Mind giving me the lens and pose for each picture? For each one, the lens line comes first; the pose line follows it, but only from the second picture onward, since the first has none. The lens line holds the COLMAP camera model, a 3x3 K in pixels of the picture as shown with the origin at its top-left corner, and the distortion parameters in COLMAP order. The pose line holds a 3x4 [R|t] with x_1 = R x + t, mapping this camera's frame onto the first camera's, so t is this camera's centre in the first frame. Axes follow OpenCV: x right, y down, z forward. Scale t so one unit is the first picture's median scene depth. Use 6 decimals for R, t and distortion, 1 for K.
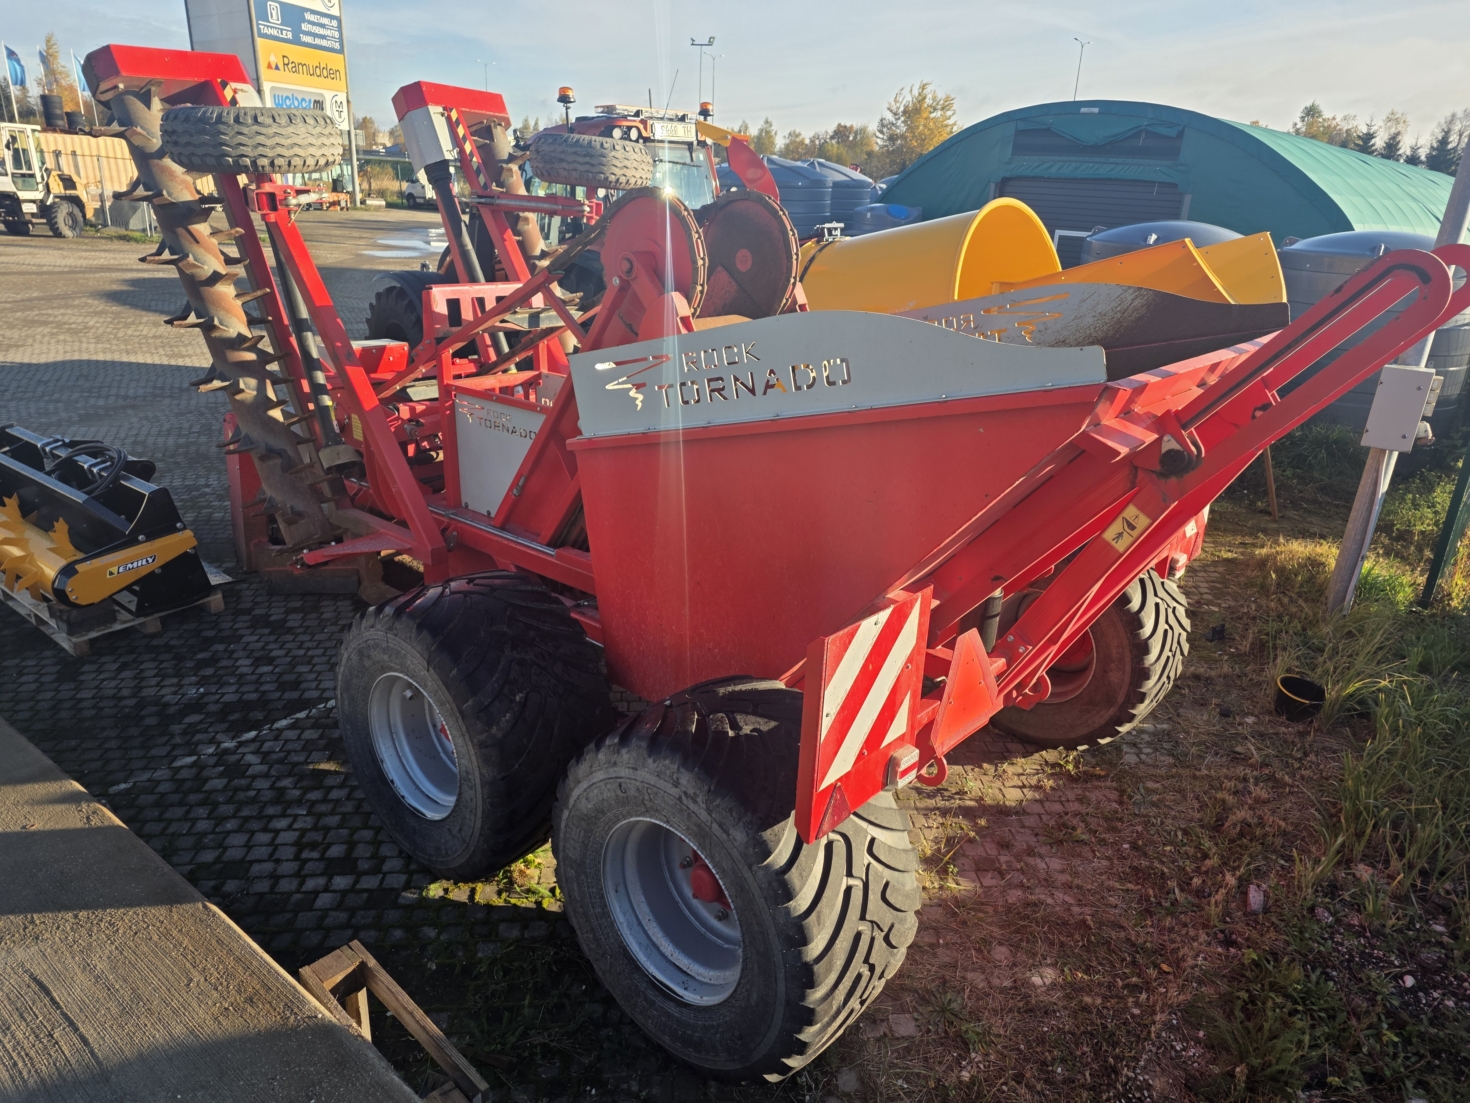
lens RADIAL K [[958.5, 0, 738.8], [0, 958.5, 542.2], [0, 0, 1]] dist [0.060543, -0.045680]
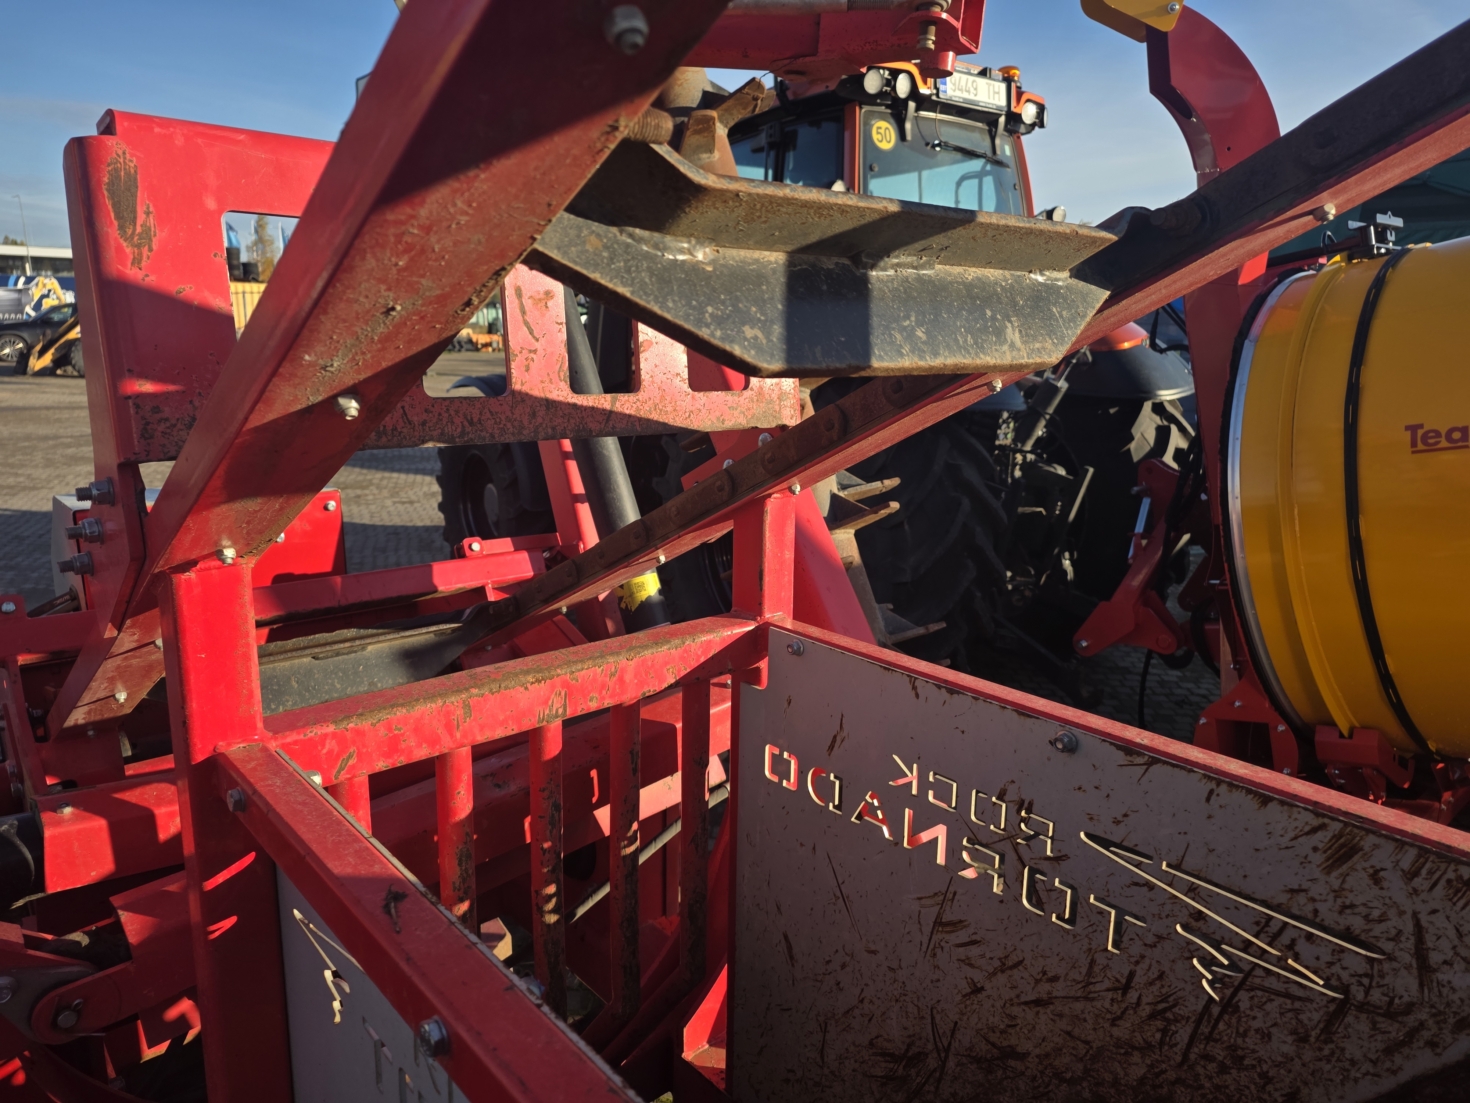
lens RADIAL K [[947.6, 0, 720.5], [0, 947.6, 546.9], [0, 0, 1]] dist [0.083246, -0.075614]
pose [[0.987510, 0.011875, -0.157109, -0.045496], [-0.033027, 0.990603, -0.132723, -0.041295], [0.154057, 0.136255, 0.978622, 0.196144]]
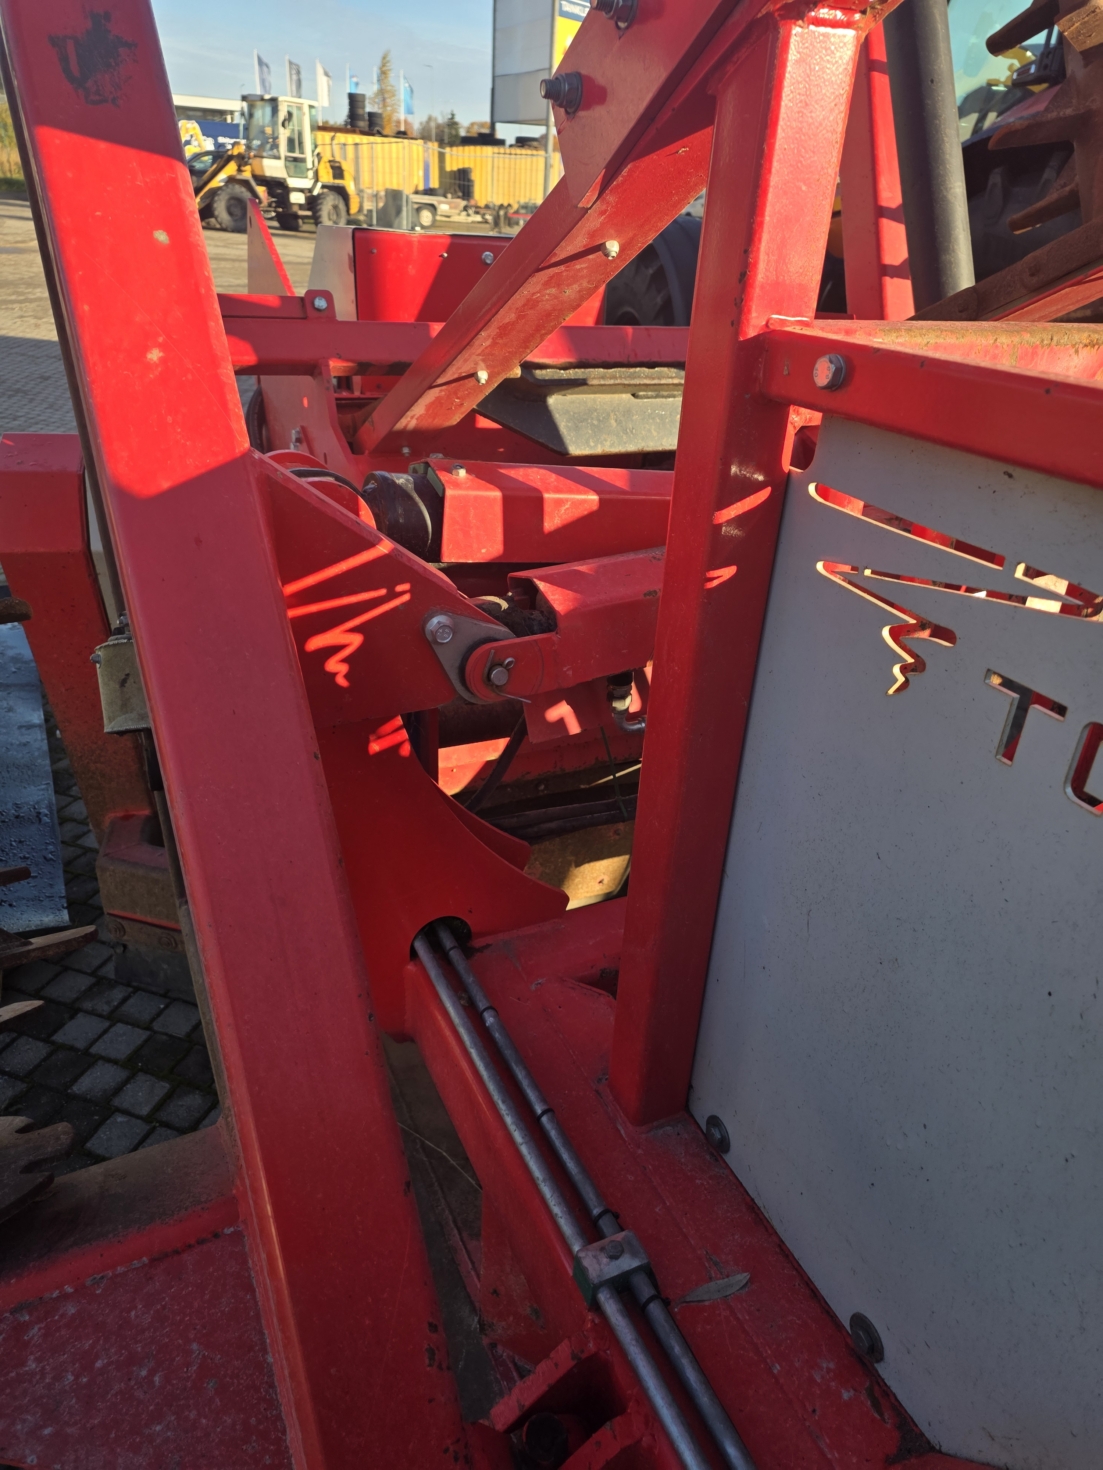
lens RADIAL K [[958.5, 0, 579.8], [0, 958.5, 718.6], [0, 0, 1]] dist [0.060543, -0.045680]
pose [[0.918096, 0.197775, -0.343490, -0.062818], [-0.157986, 0.977396, 0.140493, -0.030348], [0.363512, -0.074719, 0.928588, 0.201625]]
